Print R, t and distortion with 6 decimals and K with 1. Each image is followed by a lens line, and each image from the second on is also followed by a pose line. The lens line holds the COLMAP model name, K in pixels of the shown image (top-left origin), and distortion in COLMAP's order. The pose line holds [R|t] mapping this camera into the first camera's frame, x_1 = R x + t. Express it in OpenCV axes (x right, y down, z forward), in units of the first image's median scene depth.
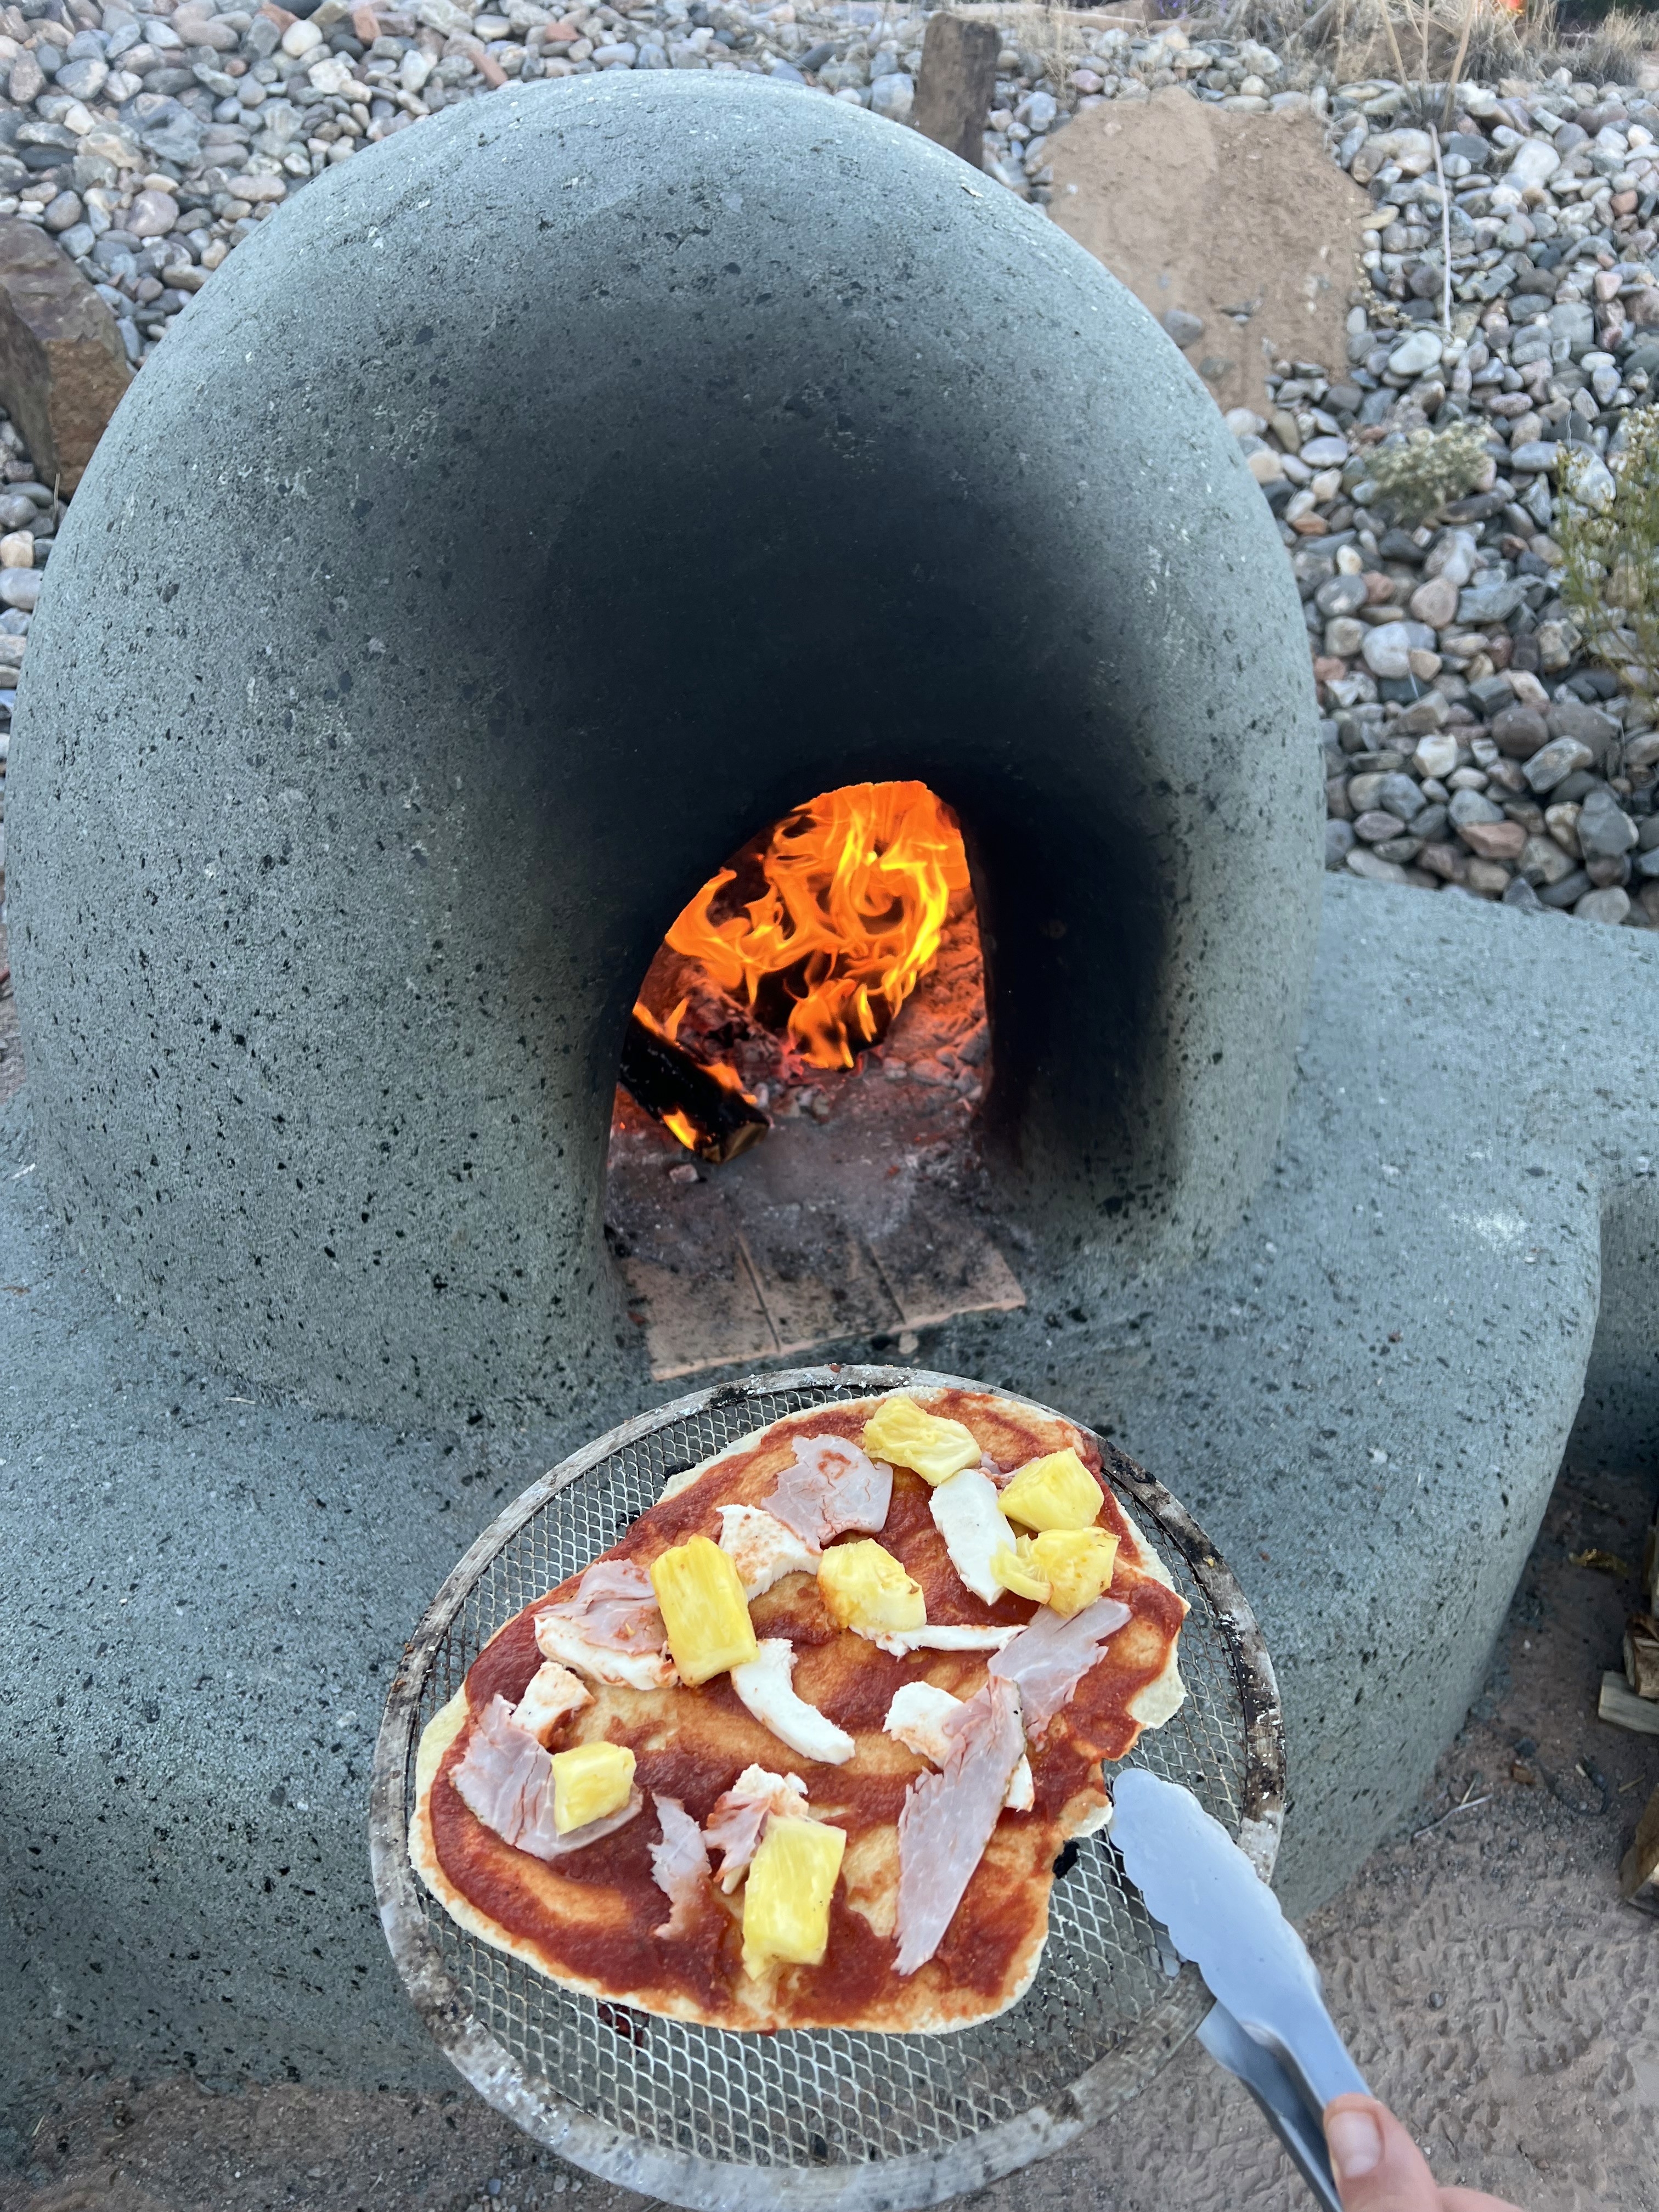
lens RADIAL K [[1717.8, 0, 798.6], [0, 1717.8, 1161.6], [0, 0, 1]] dist [0.048374, -0.070326]
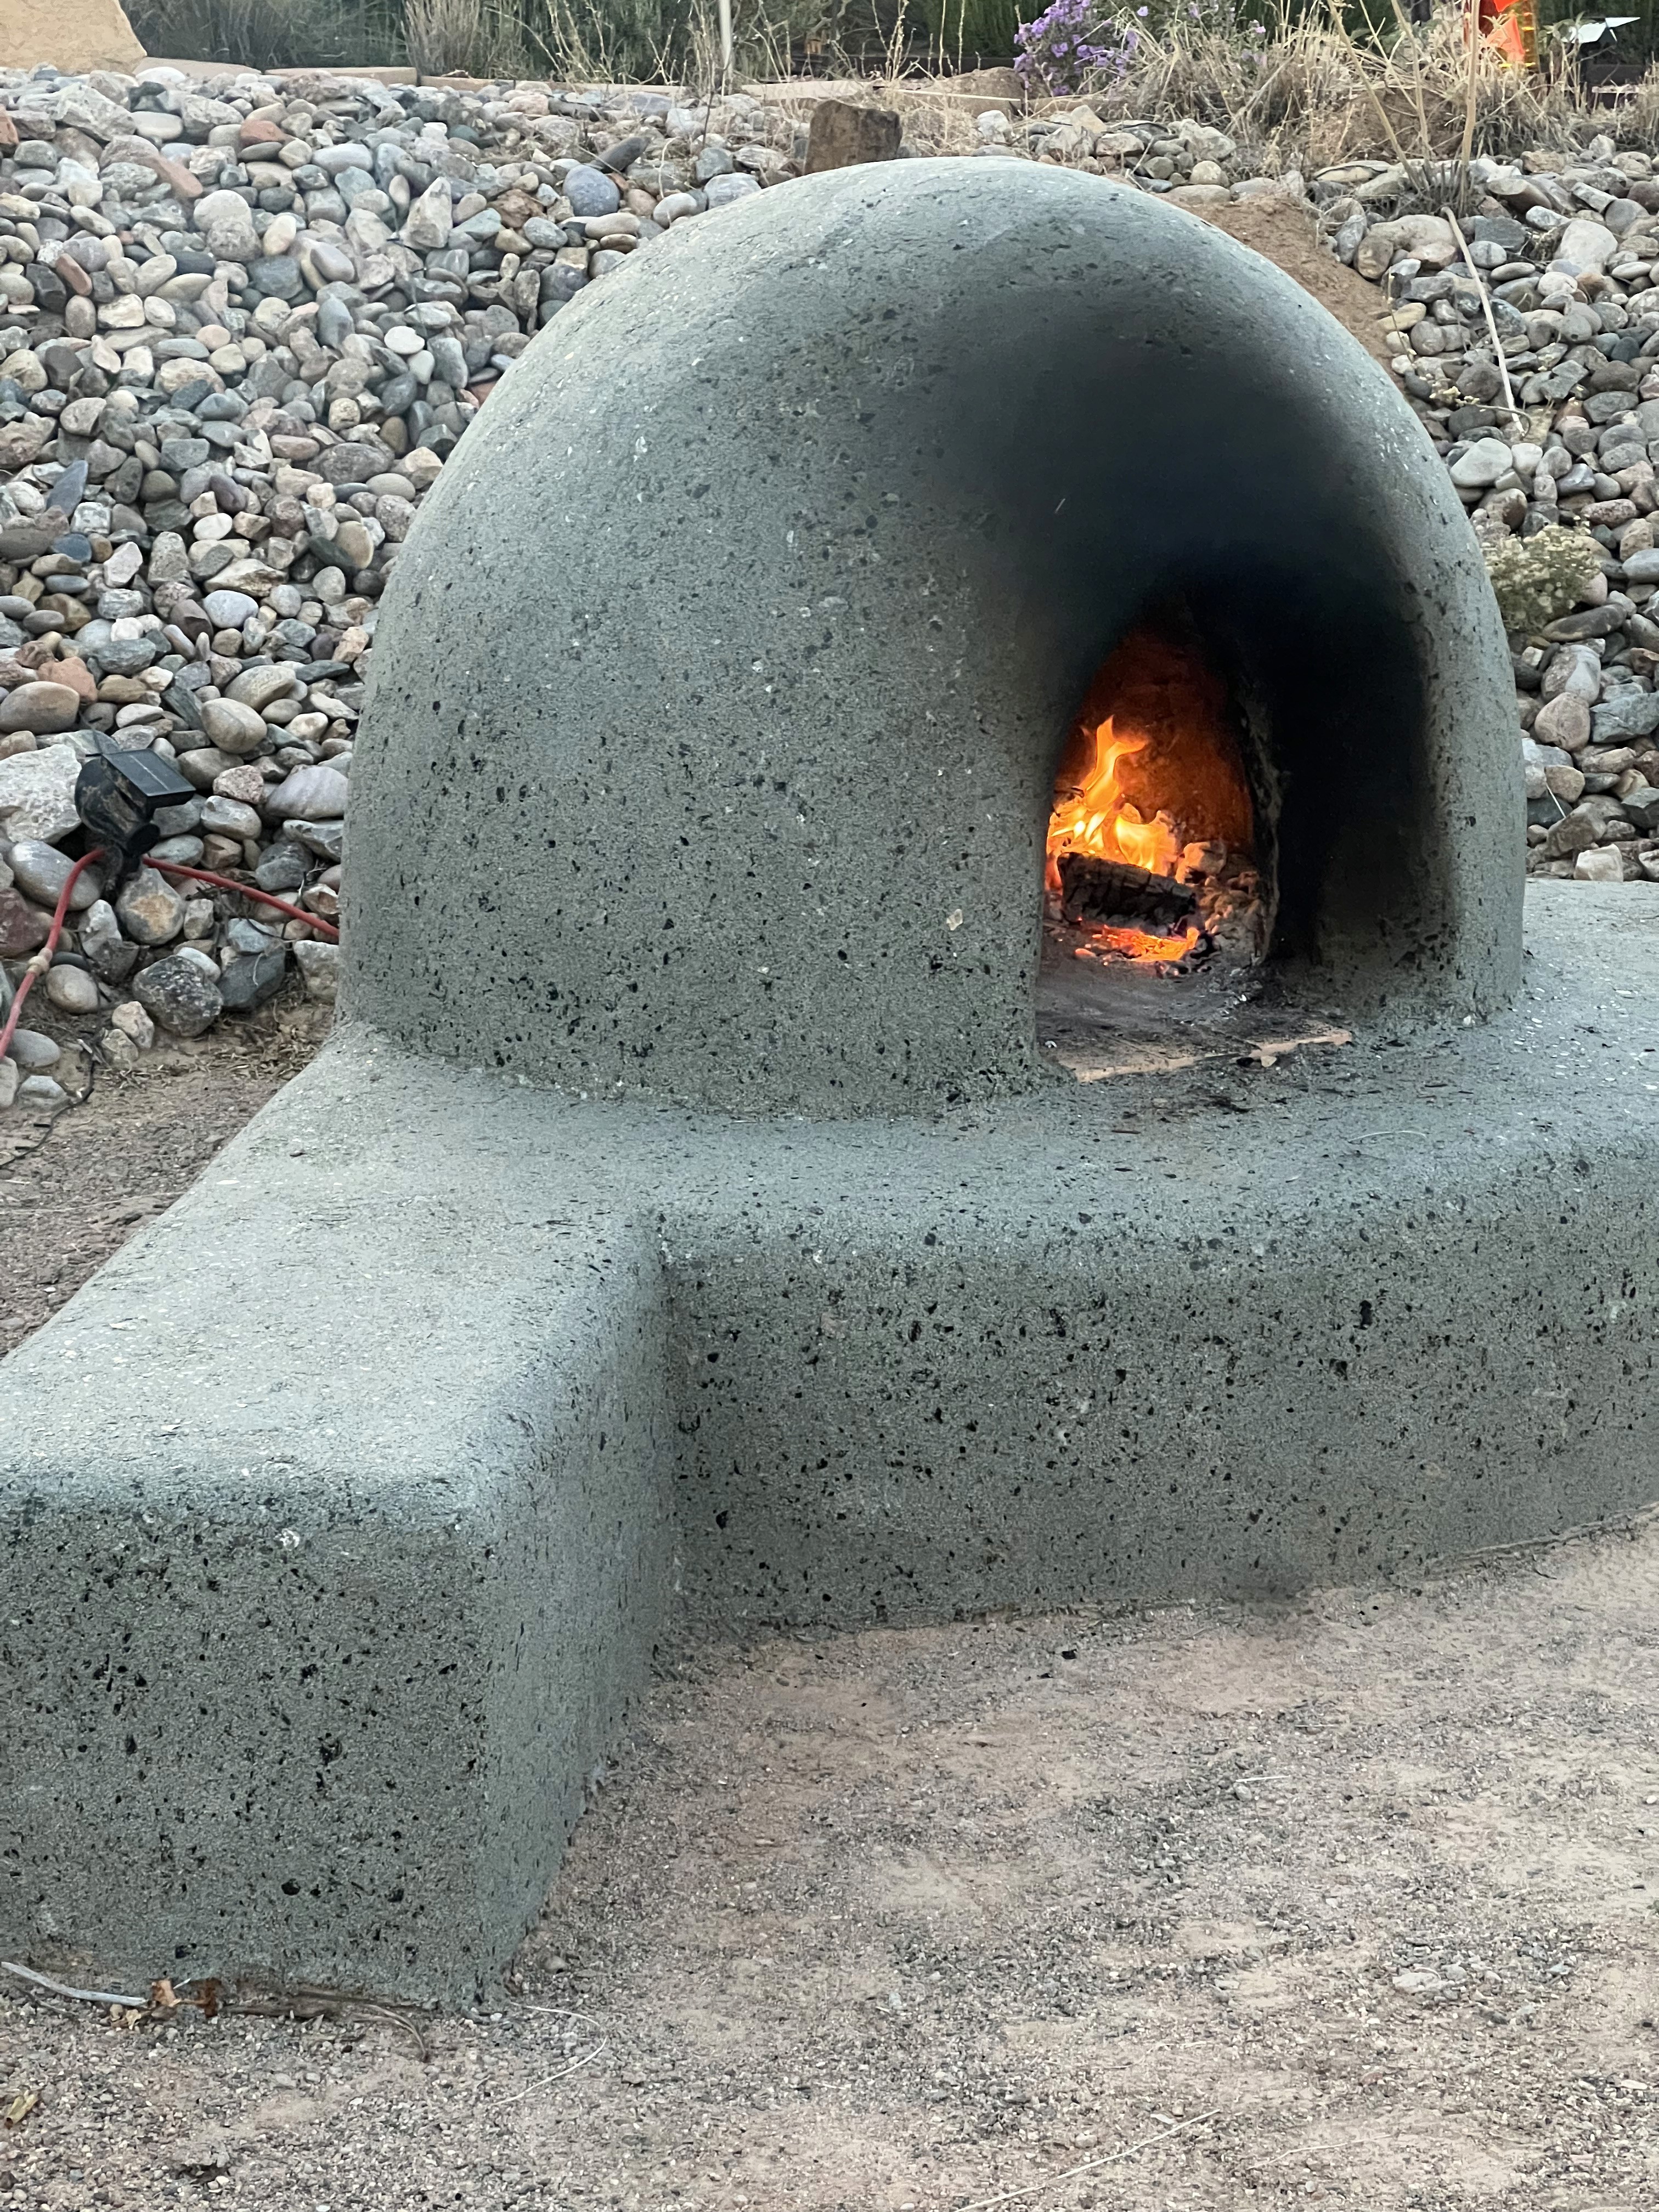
lens RADIAL K [[4960.7, 0, 817.6], [0, 4960.7, 1103.2], [0, 0, 1]] dist [0.169636, 0.000000]
pose [[0.979129, -0.060740, 0.193951, -0.408707], [0.128461, 0.924455, -0.359000, 0.596040], [-0.157493, 0.376422, 0.912964, -0.938499]]
